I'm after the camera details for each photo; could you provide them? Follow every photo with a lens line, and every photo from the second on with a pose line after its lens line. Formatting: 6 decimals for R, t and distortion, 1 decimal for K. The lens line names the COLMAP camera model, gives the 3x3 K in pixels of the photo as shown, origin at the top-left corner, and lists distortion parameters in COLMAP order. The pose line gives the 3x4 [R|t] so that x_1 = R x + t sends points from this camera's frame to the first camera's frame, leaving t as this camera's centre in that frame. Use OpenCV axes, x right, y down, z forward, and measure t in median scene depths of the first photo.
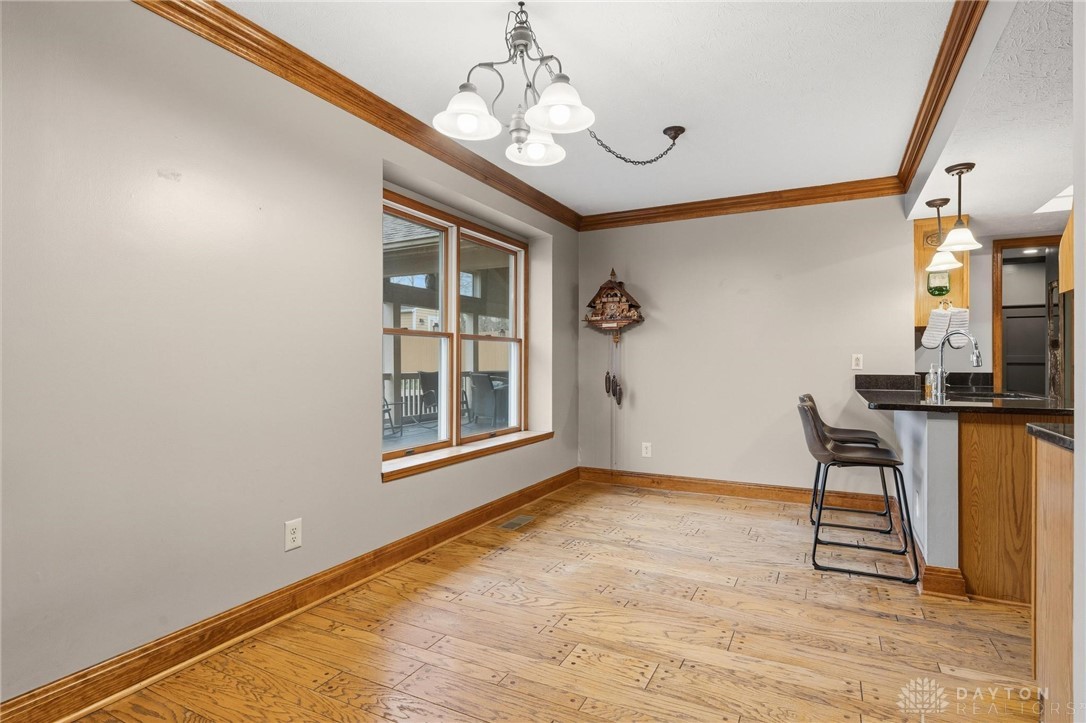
lens RADIAL K [[560.2, 0, 541.7], [0, 560.2, 361.1], [0, 0, 1]] dist [0.001104, 0.000025]
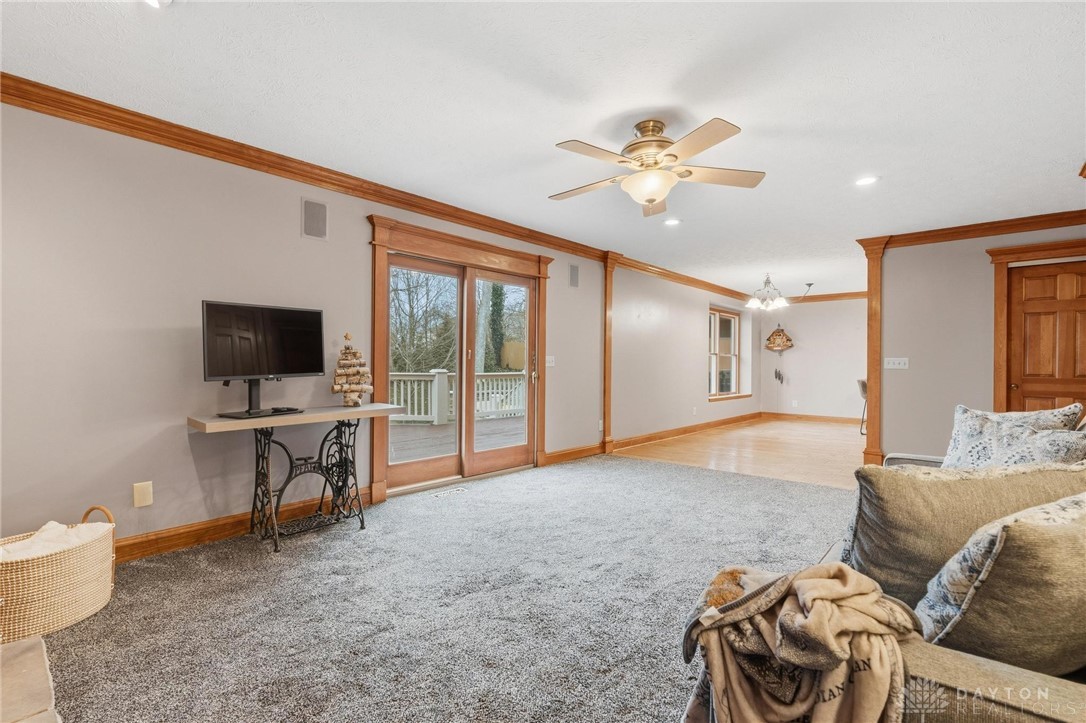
lens RADIAL K [[500.8, 0, 543.4], [0, 500.8, 364.7], [0, 0, 1]] dist [0.000010, 0.000287]
pose [[0.969286, 0.004567, -0.245895, -0.301291], [-0.003404, 0.999981, 0.005154, -0.005650], [0.245914, -0.004159, 0.969283, -1.214501]]
